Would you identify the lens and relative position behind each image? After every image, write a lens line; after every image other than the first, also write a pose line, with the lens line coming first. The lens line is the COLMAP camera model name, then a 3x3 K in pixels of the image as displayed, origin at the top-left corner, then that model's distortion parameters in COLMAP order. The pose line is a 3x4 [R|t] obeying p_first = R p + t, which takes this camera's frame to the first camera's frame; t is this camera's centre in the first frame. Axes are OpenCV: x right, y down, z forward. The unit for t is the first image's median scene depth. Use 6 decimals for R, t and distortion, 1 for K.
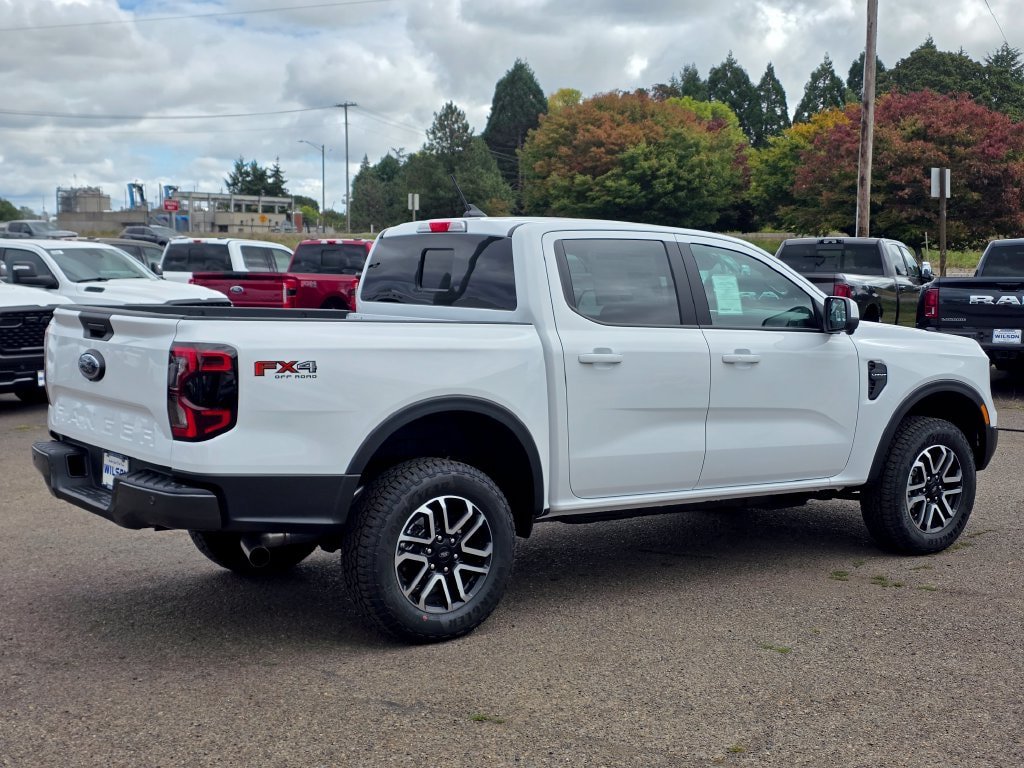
lens RADIAL K [[1422.6, 0, 512.0], [0, 1422.6, 384.0], [0, 0, 1]] dist [0.217532, -0.700344]
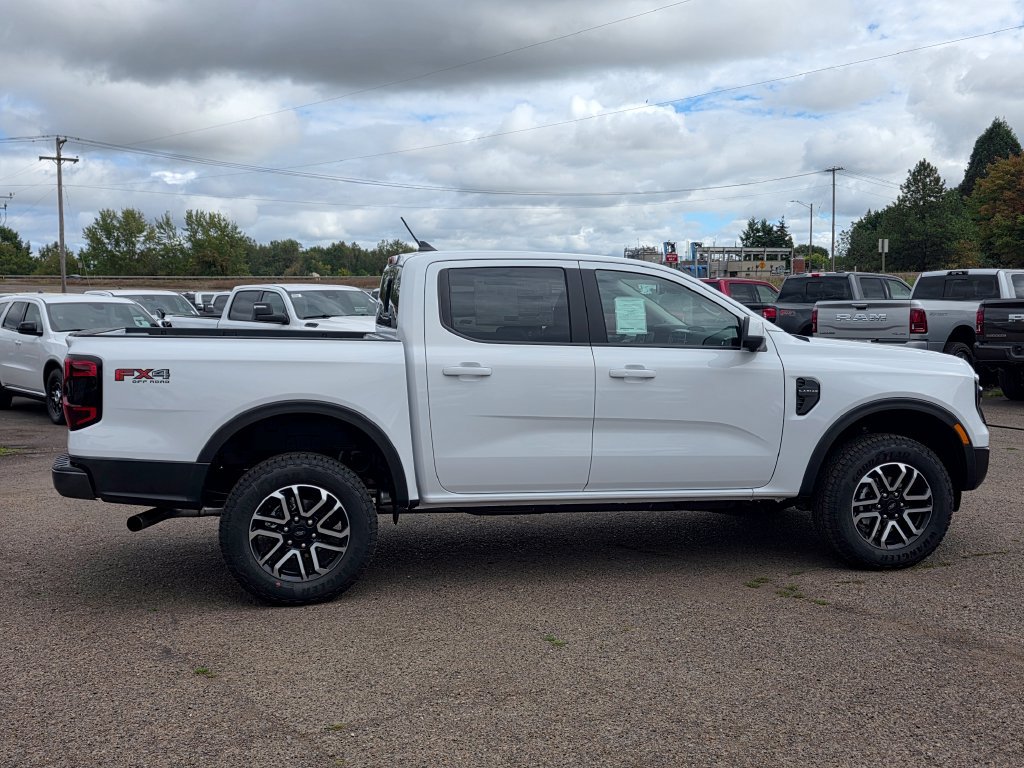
lens RADIAL K [[1103.6, 0, 482.9], [0, 1103.6, 386.6], [0, 0, 1]] dist [0.125775, -0.147579]
pose [[0.905354, 0.016267, -0.424345, 0.370512], [-0.019589, 0.999802, -0.003468, -0.002418], [0.424205, 0.011452, 0.905494, 0.170072]]
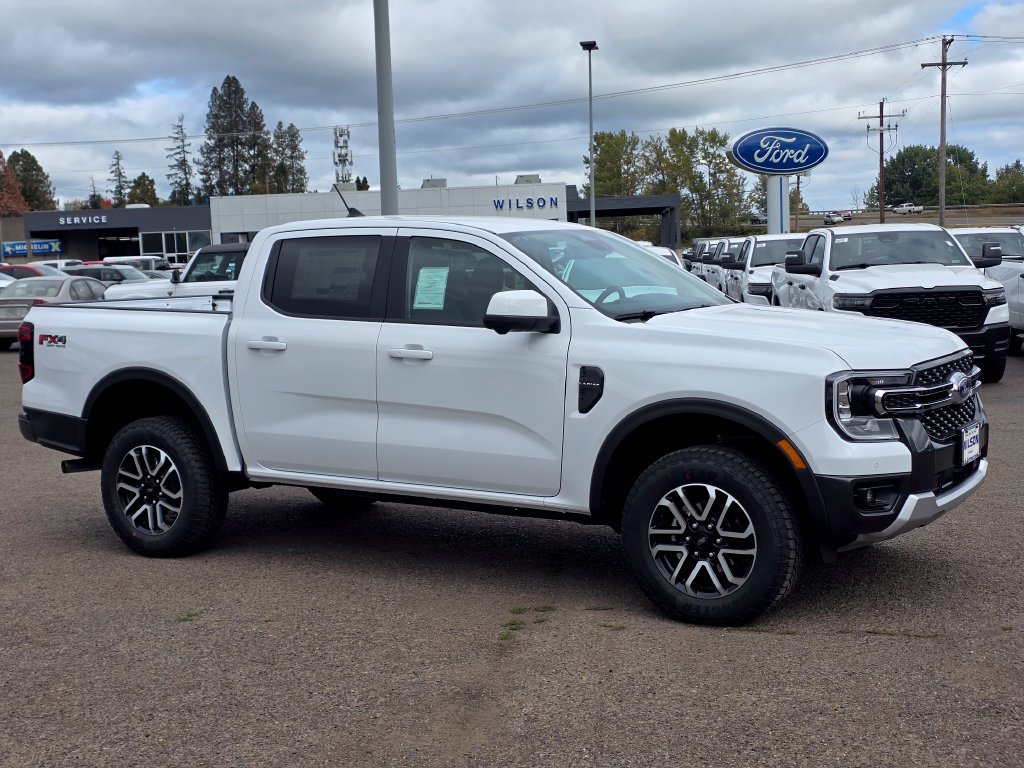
lens RADIAL K [[1366.1, 0, 512.0], [0, 1366.1, 384.0], [0, 0, 1]] dist [0.206322, -0.669019]
pose [[0.360735, 0.066984, -0.930260, 0.941725], [-0.045424, 0.997496, 0.054210, -0.045548], [0.931562, 0.022701, 0.362874, 0.650247]]
